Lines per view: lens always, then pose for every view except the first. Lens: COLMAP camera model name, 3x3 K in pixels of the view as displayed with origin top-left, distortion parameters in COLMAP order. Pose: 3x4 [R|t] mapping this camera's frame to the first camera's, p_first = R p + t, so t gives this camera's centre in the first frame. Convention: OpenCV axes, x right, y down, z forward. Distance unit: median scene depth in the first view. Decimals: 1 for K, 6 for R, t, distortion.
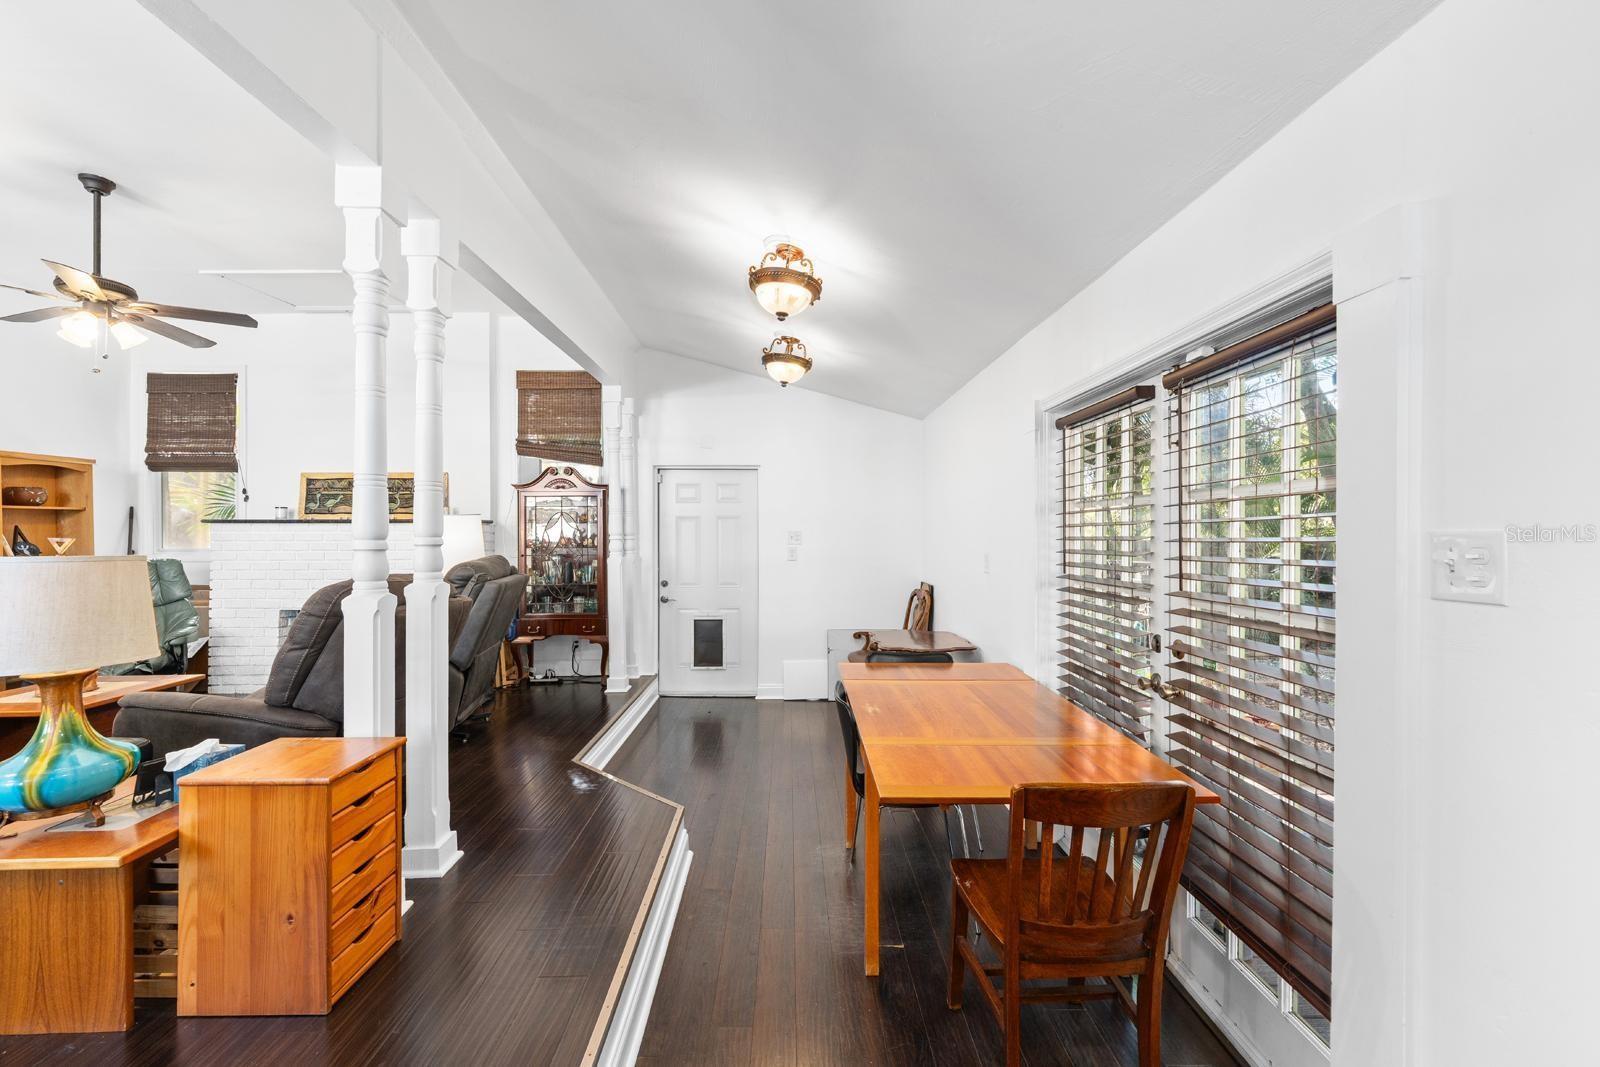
lens RADIAL K [[645.3, 0, 800.0], [0, 645.3, 533.5], [0, 0, 1]] dist [-0.001331, 0.000079]
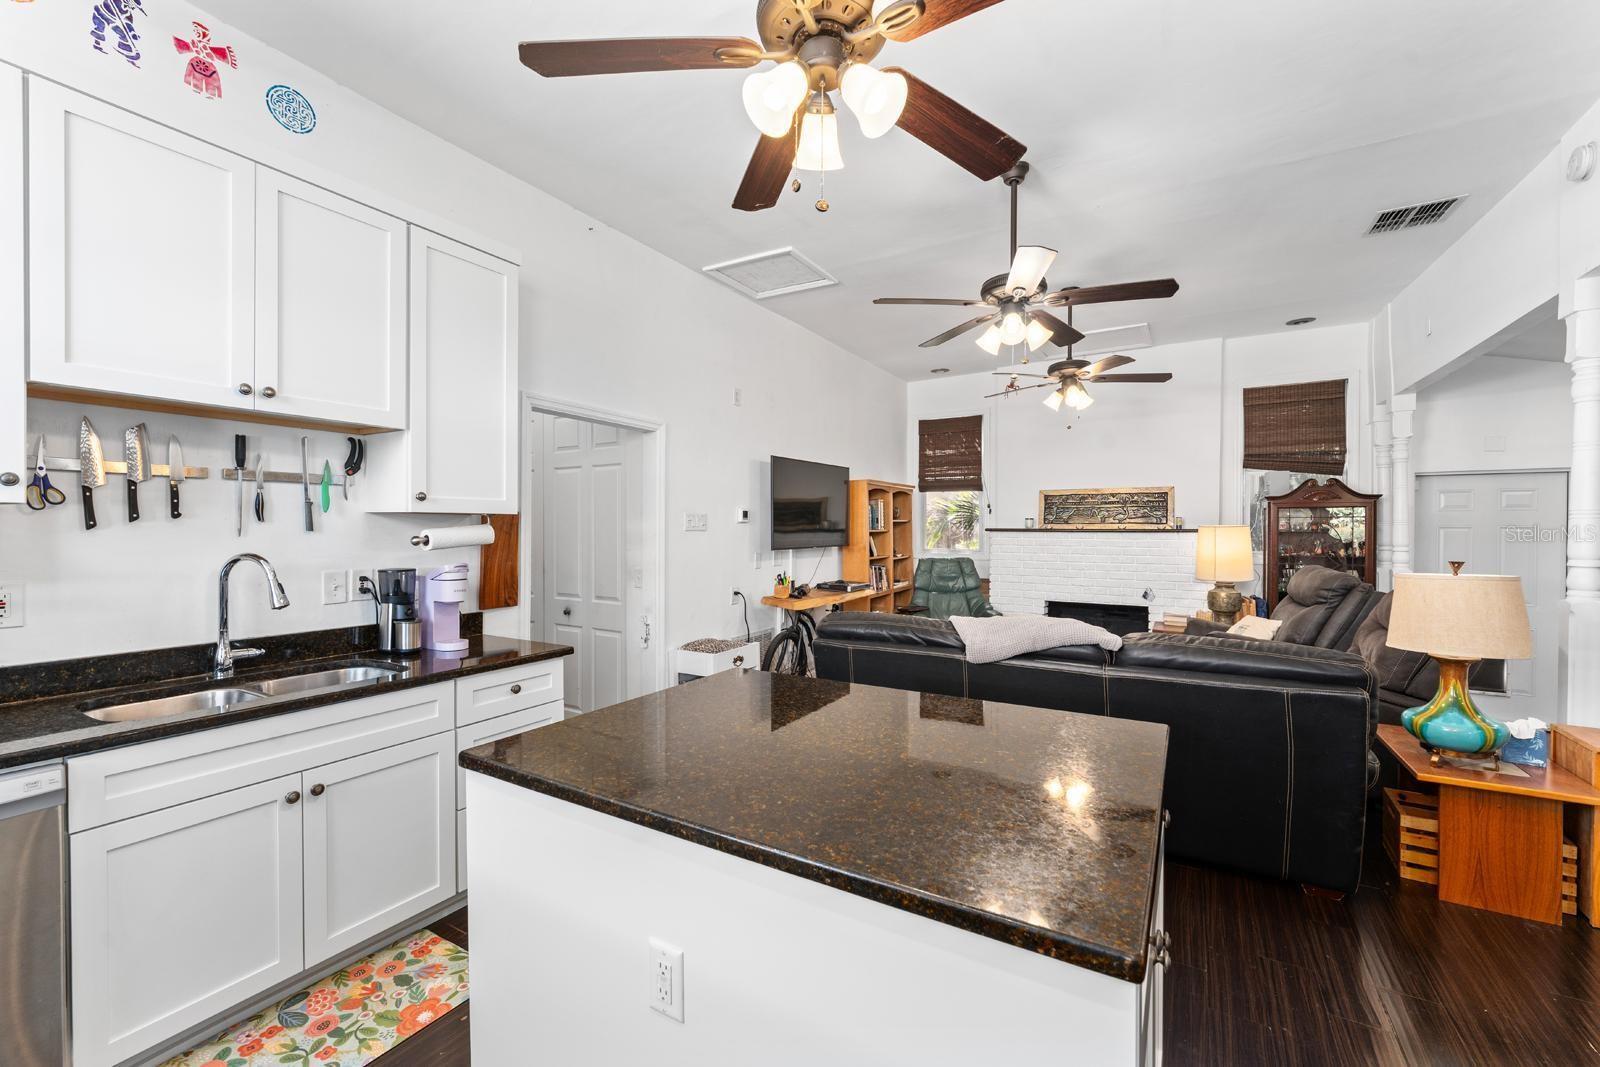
lens RADIAL K [[645.9, 0, 796.8], [0, 645.9, 537.6], [0, 0, 1]] dist [-0.000542, 0.000203]
pose [[0.846422, 0.013020, -0.532354, -0.508324], [-0.006741, 0.999883, 0.013737, -0.017647], [0.532470, -0.008039, 0.846411, -0.303665]]
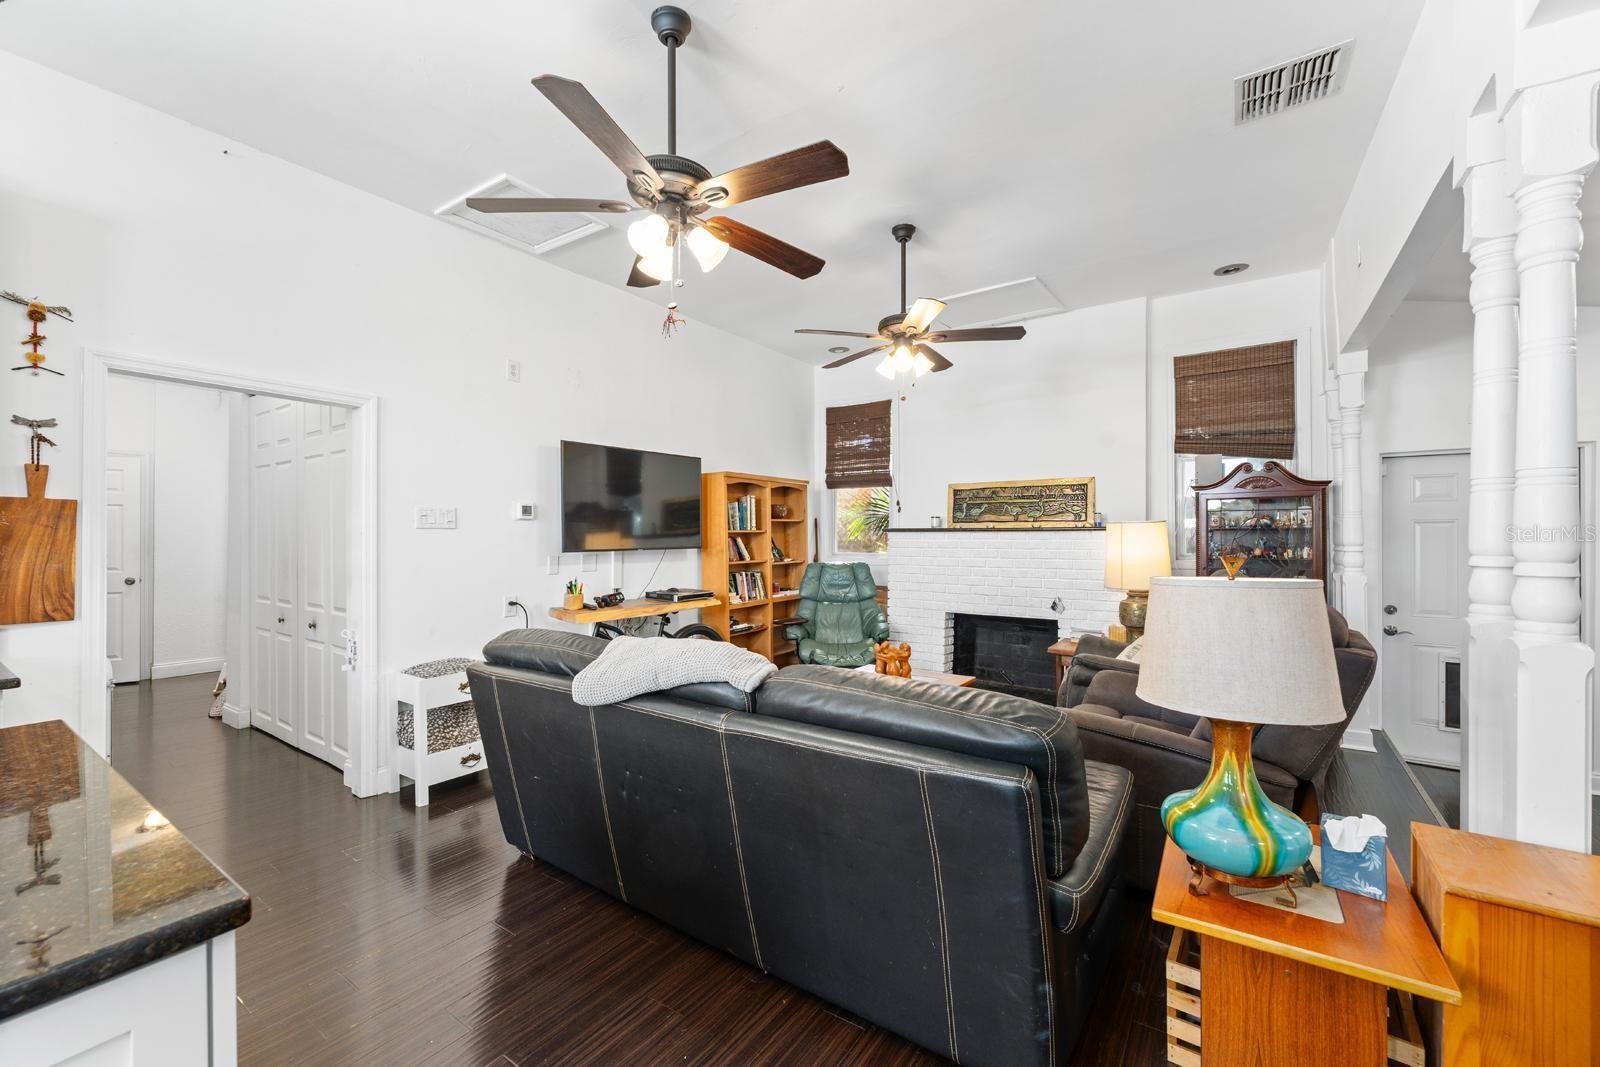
lens RADIAL K [[644.4, 0, 799.9], [0, 644.4, 539.3], [0, 0, 1]] dist [-0.000900, 0.000114]
pose [[0.811693, 0.003921, -0.584071, -0.350011], [-0.001967, 0.999990, 0.003980, -0.006608], [0.584081, -0.002082, 0.811693, -0.013786]]
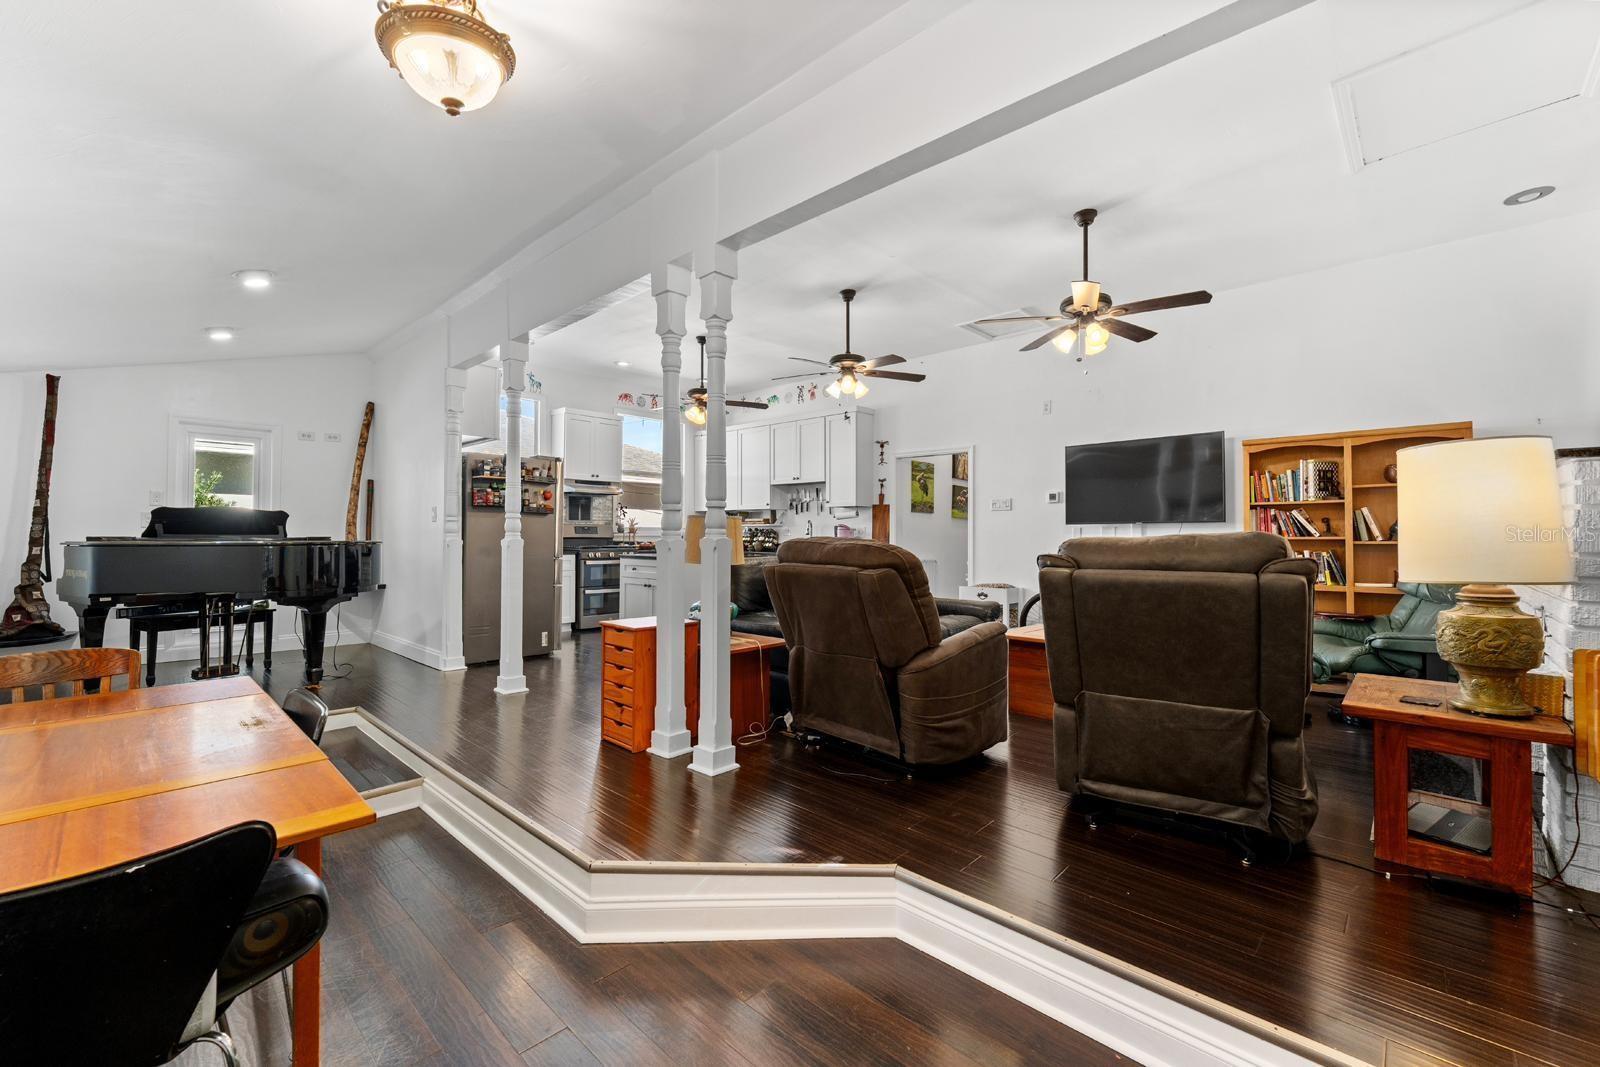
lens RADIAL K [[653.4, 0, 793.4], [0, 653.4, 531.9], [0, 0, 1]] dist [-0.003851, -0.000244]
pose [[-0.699474, -0.002972, -0.714652, 0.092658], [-0.005013, 0.999987, 0.000748, 0.025994], [0.714640, 0.004106, -0.699480, 0.876274]]
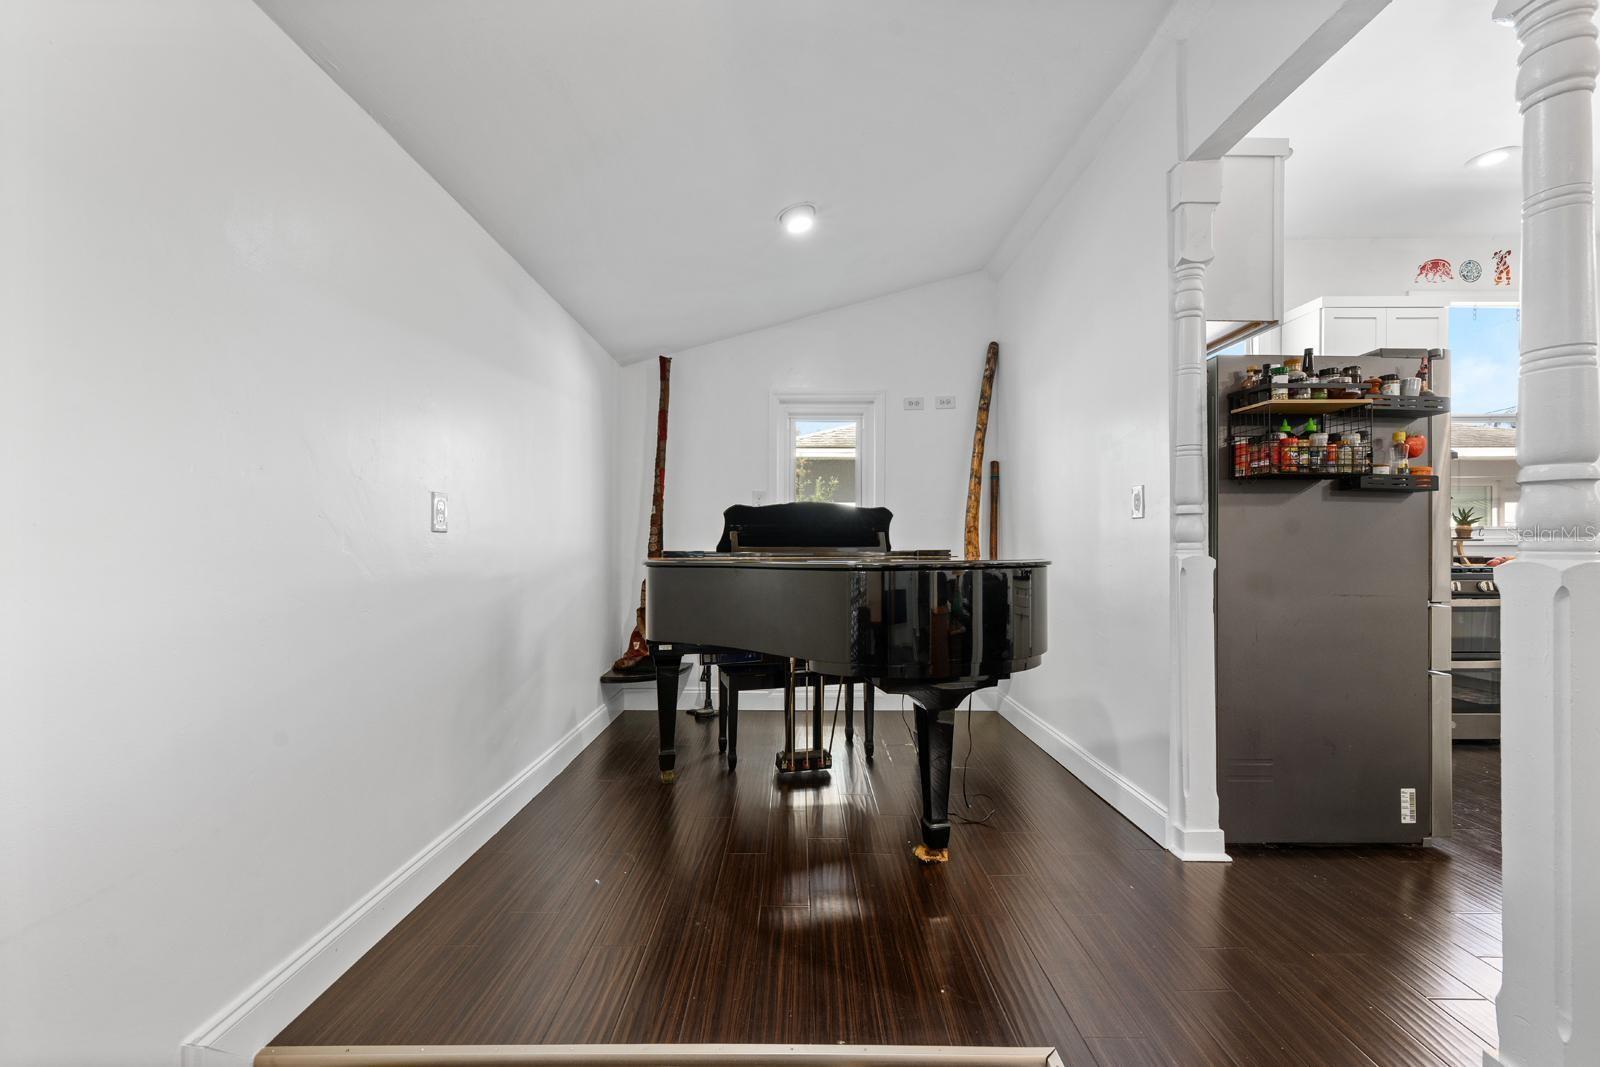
lens RADIAL K [[645.9, 0, 796.8], [0, 645.9, 537.6], [0, 0, 1]] dist [-0.000542, 0.000203]
pose [[-0.999724, 0.006437, 0.022606, 0.001614], [0.006344, 0.999971, -0.004197, 0.028246], [-0.022632, -0.004053, -0.999736, 0.270714]]
